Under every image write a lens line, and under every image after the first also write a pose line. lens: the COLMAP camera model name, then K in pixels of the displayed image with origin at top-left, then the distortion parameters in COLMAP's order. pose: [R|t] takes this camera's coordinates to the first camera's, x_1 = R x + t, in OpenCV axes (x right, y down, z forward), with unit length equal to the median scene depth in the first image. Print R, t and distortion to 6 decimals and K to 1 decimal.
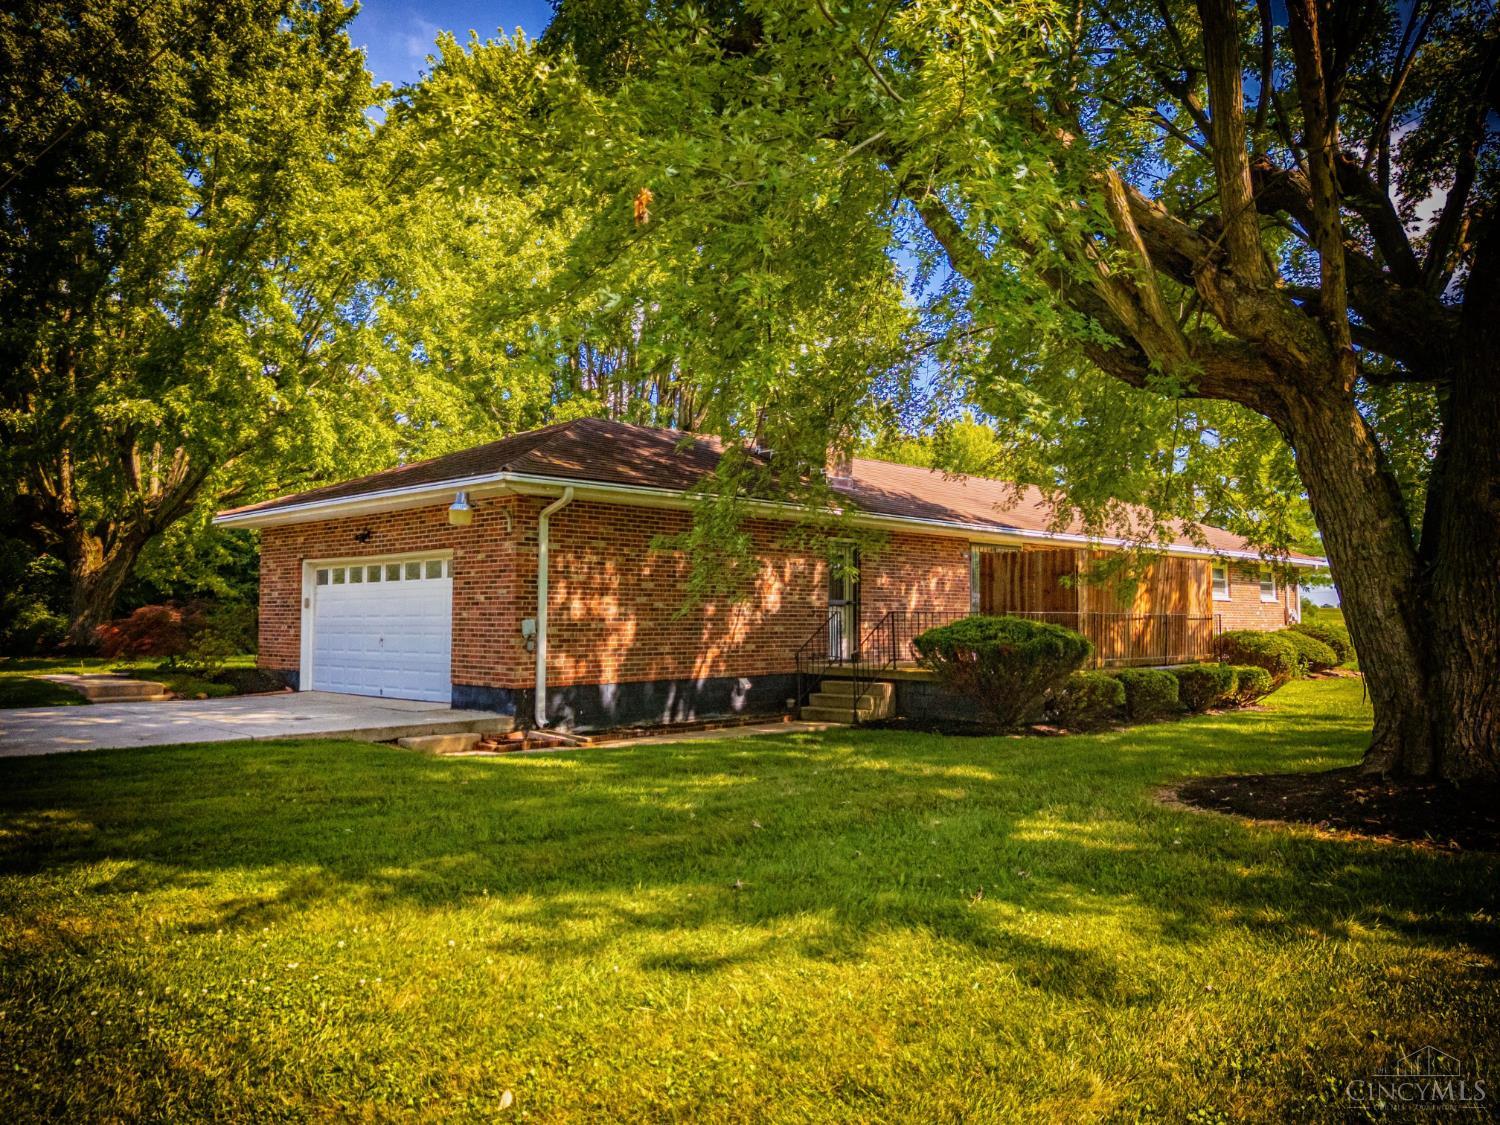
lens RADIAL K [[1141.7, 0, 749.7], [0, 1141.7, 557.6], [0, 0, 1]] dist [0.056097, -0.016295]
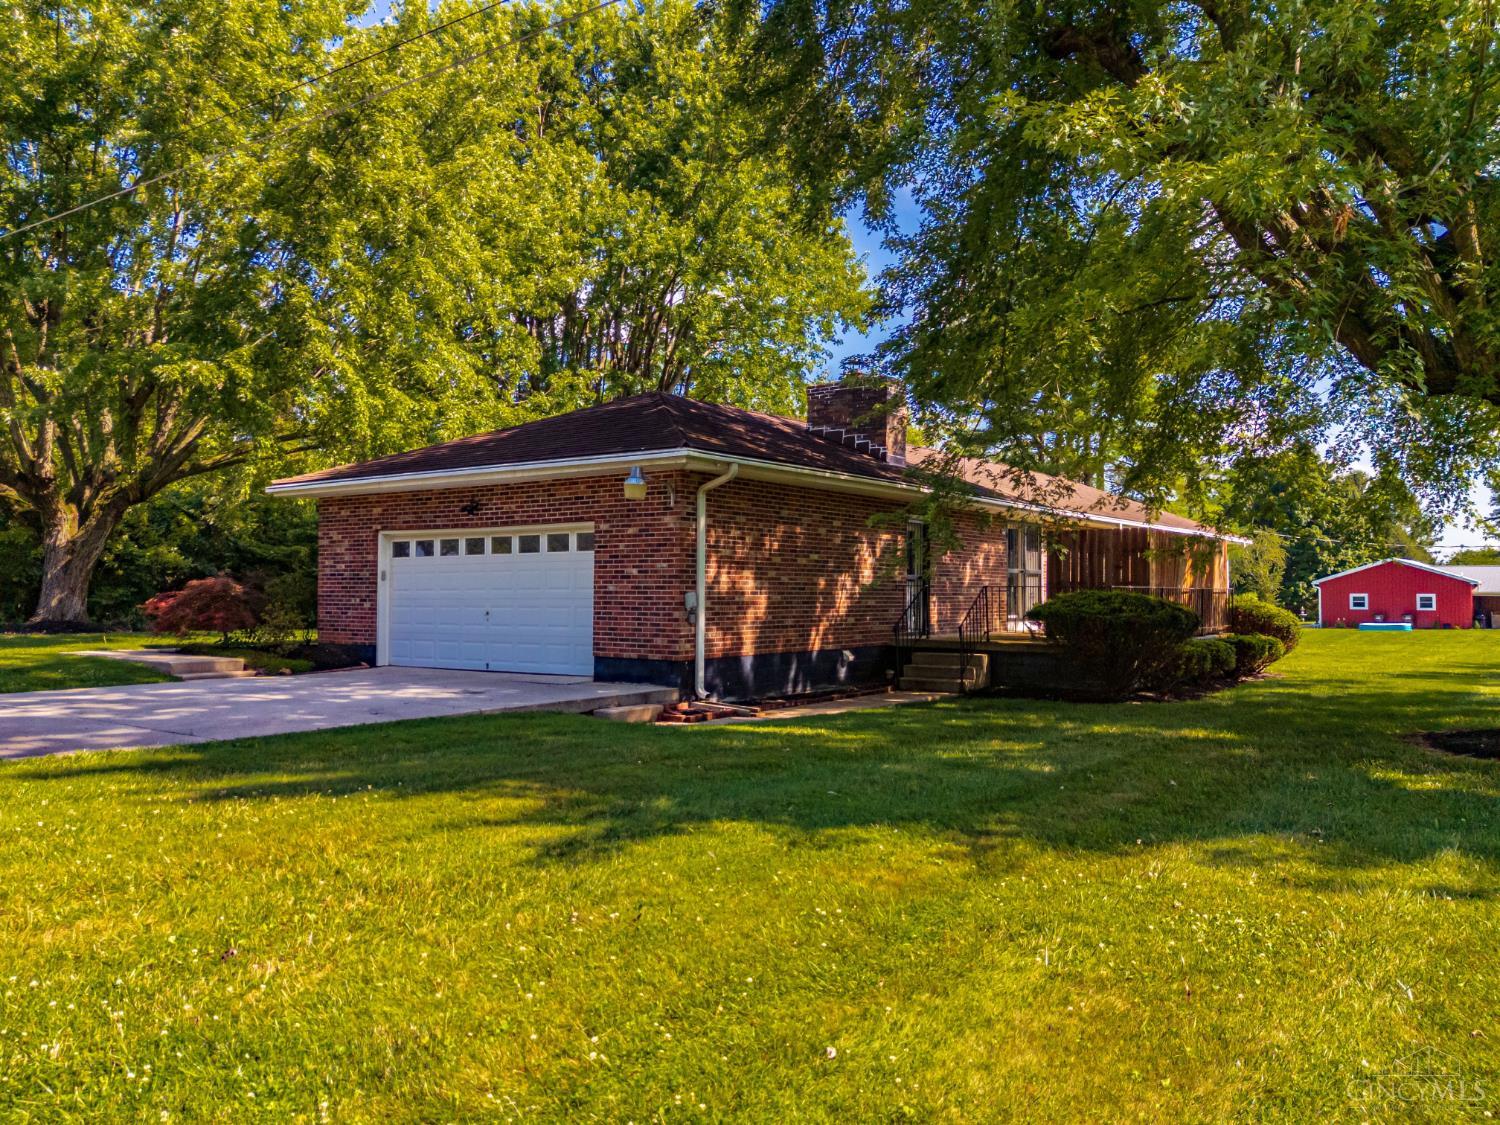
lens RADIAL K [[1141.7, 0, 757.8], [0, 1141.7, 566.1], [0, 0, 1]] dist [0.056097, -0.016295]
pose [[0.988420, 0.004281, 0.151686, -0.263782], [-0.008822, 0.999533, 0.029273, -0.000016], [-0.151490, -0.030272, 0.987995, -0.010705]]
